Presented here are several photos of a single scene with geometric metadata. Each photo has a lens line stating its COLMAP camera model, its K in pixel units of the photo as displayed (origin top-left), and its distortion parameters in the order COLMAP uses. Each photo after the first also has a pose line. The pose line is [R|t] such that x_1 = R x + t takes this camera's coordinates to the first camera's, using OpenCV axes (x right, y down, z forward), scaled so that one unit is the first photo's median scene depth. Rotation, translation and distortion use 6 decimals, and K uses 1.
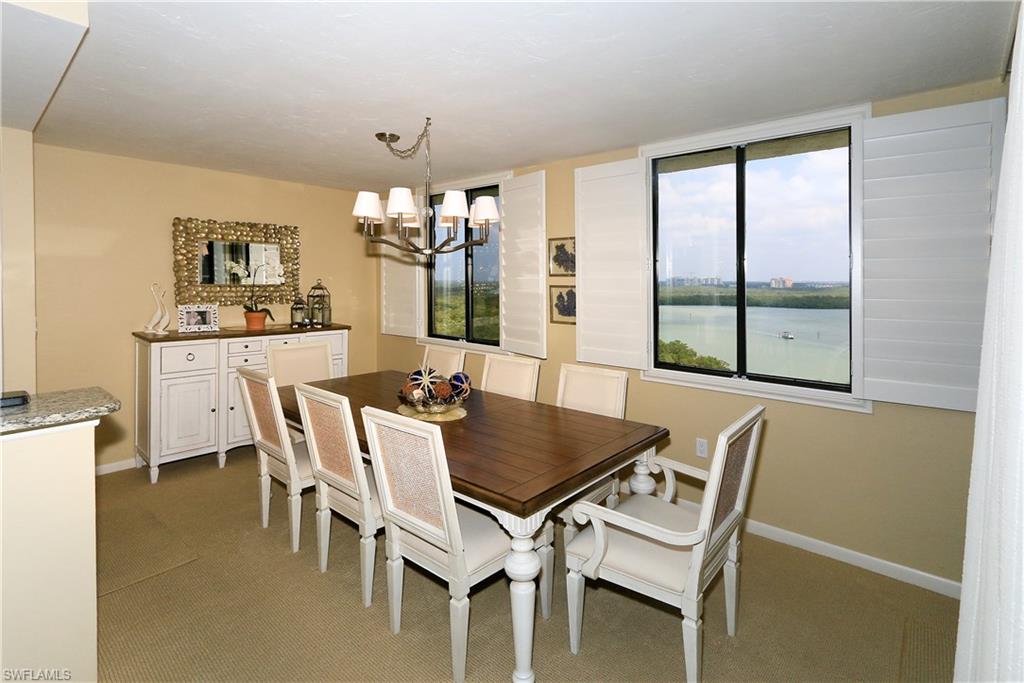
lens RADIAL K [[396.8, 0, 538.3], [0, 396.8, 301.7], [0, 0, 1]] dist [-0.001340, 0.000169]
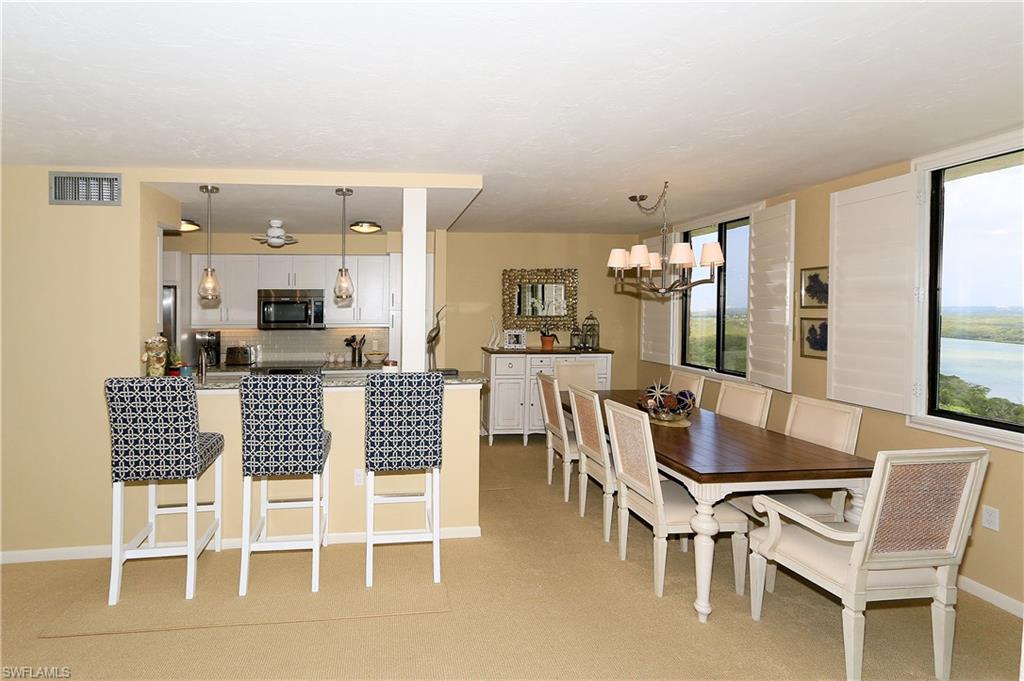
lens RADIAL K [[473.1, 0, 489.0], [0, 473.1, 314.1], [0, 0, 1]] dist [0.000381, 0.000792]
pose [[0.736296, -0.000565, -0.676660, 0.255262], [-0.026948, 0.999182, -0.030157, 0.005023], [0.676123, 0.040440, 0.735678, -0.357942]]
